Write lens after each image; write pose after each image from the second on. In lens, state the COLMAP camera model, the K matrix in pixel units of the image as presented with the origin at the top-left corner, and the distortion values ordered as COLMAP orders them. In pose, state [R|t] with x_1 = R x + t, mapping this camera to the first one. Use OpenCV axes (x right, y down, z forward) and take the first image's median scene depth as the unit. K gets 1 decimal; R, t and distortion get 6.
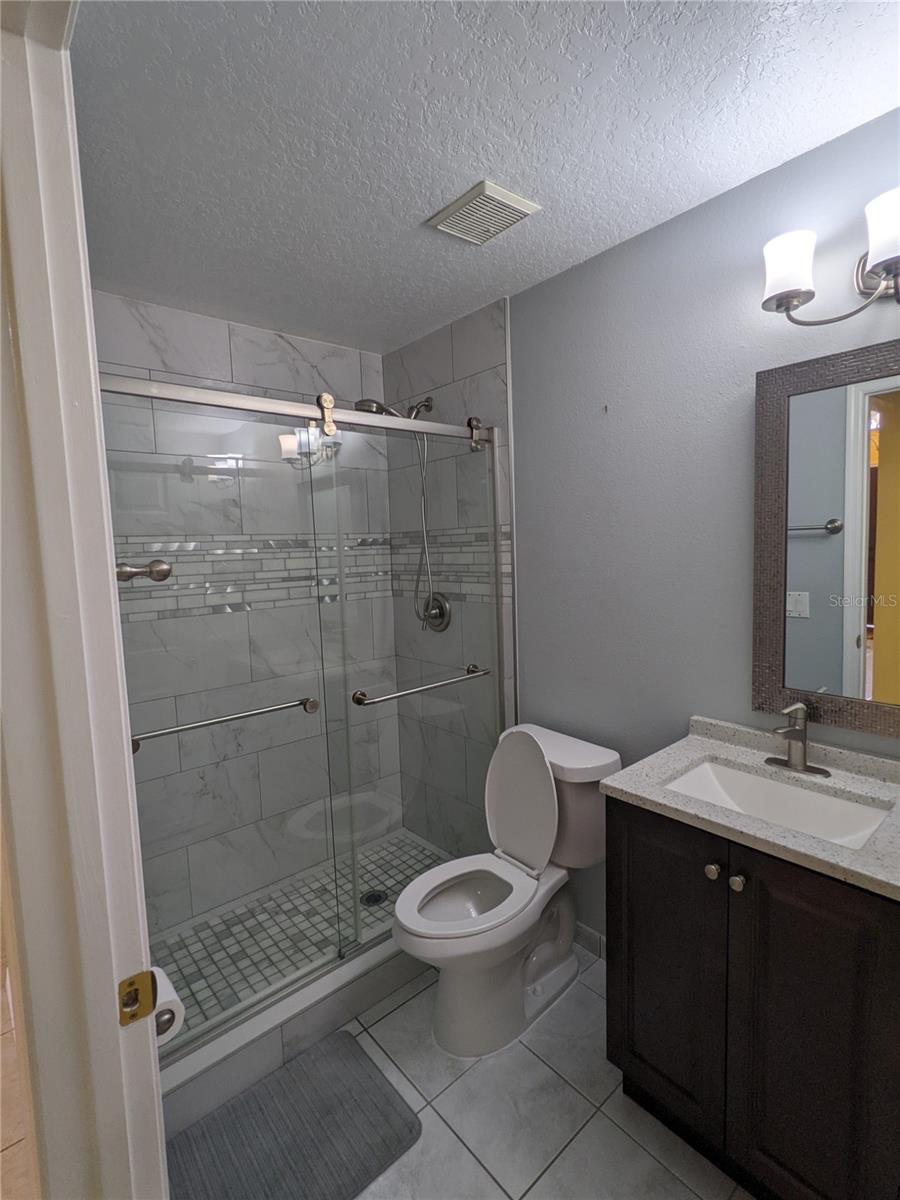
lens RADIAL K [[565.9, 0, 450.2], [0, 565.9, 595.6], [0, 0, 1]] dist [0.000027, -0.000165]
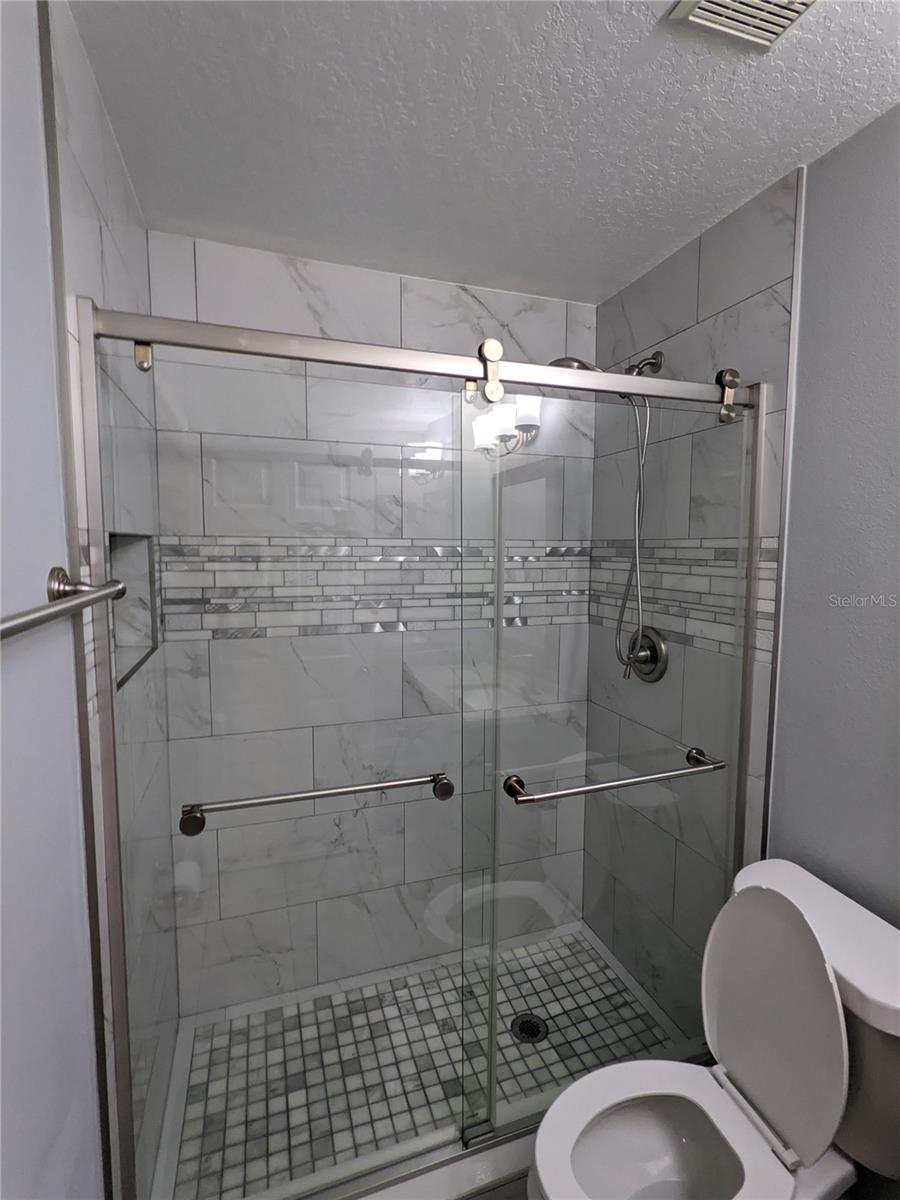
lens RADIAL K [[565.9, 0, 450.7], [0, 565.9, 595.6], [0, 0, 1]] dist [0.000027, -0.000165]
pose [[0.927803, 0.069867, -0.366470, 0.003107], [-0.067116, 0.997539, 0.020260, -0.047732], [0.366984, 0.005799, 0.930209, 0.273414]]
